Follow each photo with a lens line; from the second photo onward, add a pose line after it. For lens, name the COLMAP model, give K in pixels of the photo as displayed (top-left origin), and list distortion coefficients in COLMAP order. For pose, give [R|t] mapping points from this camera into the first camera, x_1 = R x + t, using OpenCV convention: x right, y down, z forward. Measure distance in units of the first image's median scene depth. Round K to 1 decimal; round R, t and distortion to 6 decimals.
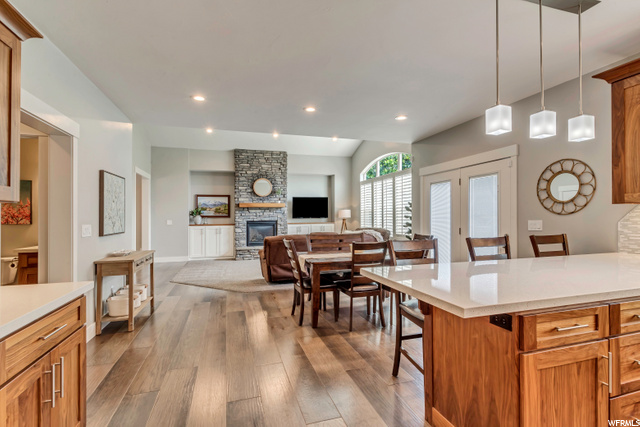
lens RADIAL K [[315.0, 0, 317.3], [0, 315.0, 212.1], [0, 0, 1]] dist [0.003188, -0.001565]
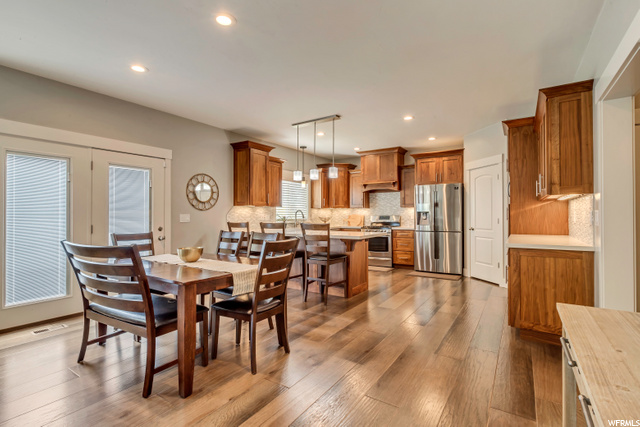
lens RADIAL K [[315.0, 0, 320.1], [0, 315.0, 213.3], [0, 0, 1]] dist [0.003188, -0.001565]
pose [[-0.642609, 0.015422, 0.766039, -0.628553], [-0.003188, 0.999735, -0.022801, 0.046714], [-0.766188, -0.017094, -0.642390, 1.314214]]
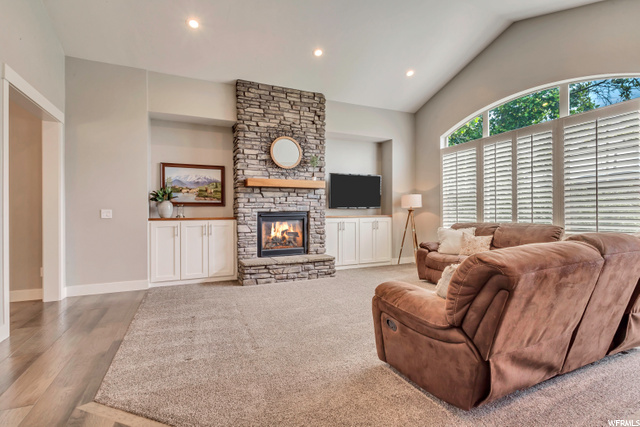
lens RADIAL K [[315.0, 0, 320.8], [0, 315.0, 213.5], [0, 0, 1]] dist [0.003188, -0.001565]
pose [[0.991937, 0.000571, 0.126730, -0.440601], [-0.001672, 0.999962, 0.008579, 0.062307], [-0.126720, -0.008722, 0.991900, 1.032793]]
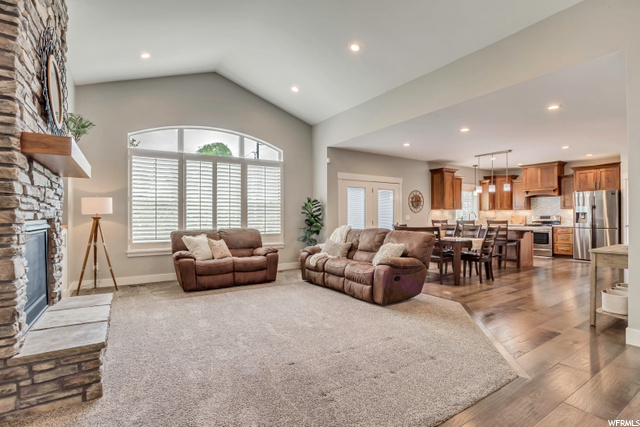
lens RADIAL K [[315.0, 0, 332.3], [0, 315.0, 214.1], [0, 0, 1]] dist [0.003188, -0.001565]
pose [[-0.309624, 0.015104, 0.950739, -1.178776], [-0.007846, 0.999799, -0.018439, 0.060284], [-0.950827, -0.013169, -0.309443, 2.048580]]
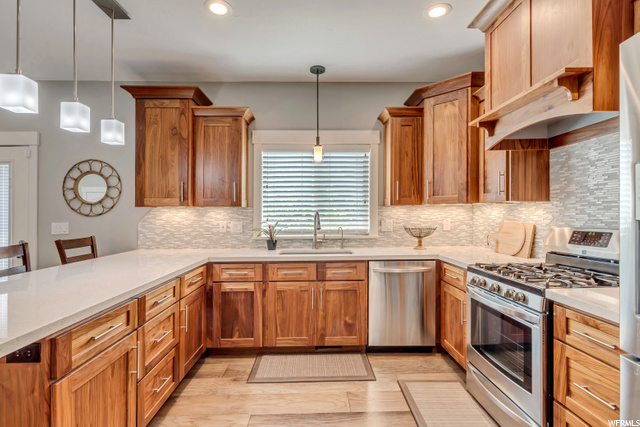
lens RADIAL K [[315.0, 0, 310.1], [0, 315.0, 214.5], [0, 0, 1]] dist [0.003188, -0.001565]
pose [[0.252836, 0.004100, 0.967500, 0.007258], [-0.008827, 0.999959, -0.001931, -0.001393], [-0.967469, -0.008052, 0.252862, 0.085190]]
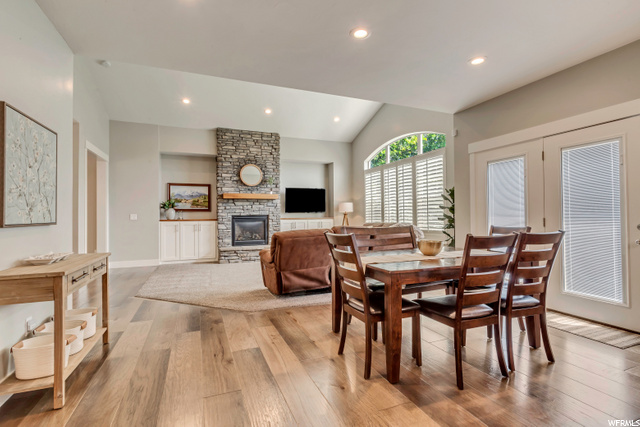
lens RADIAL K [[315.0, 0, 316.0], [0, 315.0, 212.8], [0, 0, 1]] dist [0.003188, -0.001565]
pose [[0.996373, -0.000969, 0.085083, -0.177218], [0.000650, 0.999993, 0.003772, 0.043434], [-0.085086, -0.003703, 0.996367, 0.375785]]
